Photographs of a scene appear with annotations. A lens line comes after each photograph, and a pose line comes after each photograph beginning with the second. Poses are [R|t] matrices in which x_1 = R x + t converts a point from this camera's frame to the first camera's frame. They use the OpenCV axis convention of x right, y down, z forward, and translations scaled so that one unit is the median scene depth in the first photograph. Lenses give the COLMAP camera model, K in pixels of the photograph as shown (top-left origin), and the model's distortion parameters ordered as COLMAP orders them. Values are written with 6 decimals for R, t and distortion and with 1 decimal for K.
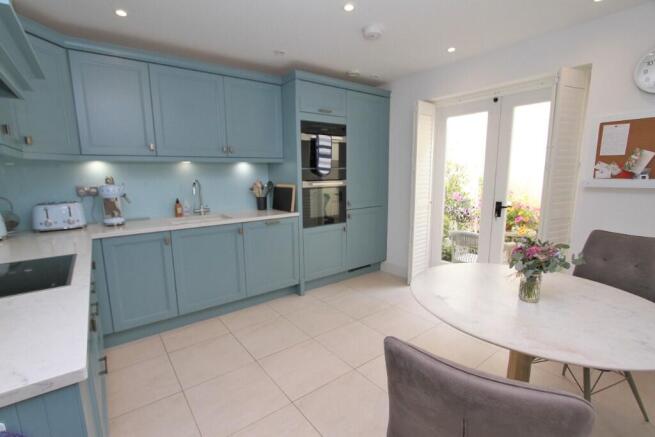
lens RADIAL K [[301.0, 0, 315.0], [0, 301.0, 226.4], [0, 0, 1]] dist [-0.013398, 0.000137]
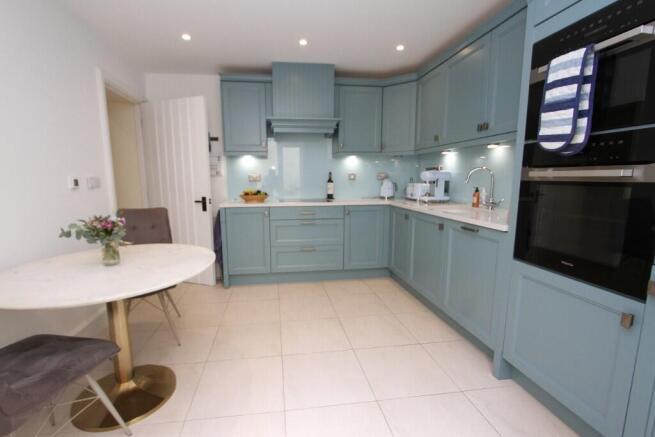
lens RADIAL K [[301.0, 0, 315.0], [0, 301.0, 226.4], [0, 0, 1]] dist [-0.013398, 0.000137]
pose [[-0.471845, 0.160551, -0.866941, 0.577038], [-0.136391, 0.958153, 0.251676, -0.133697], [0.871068, 0.236995, -0.430202, 0.932028]]
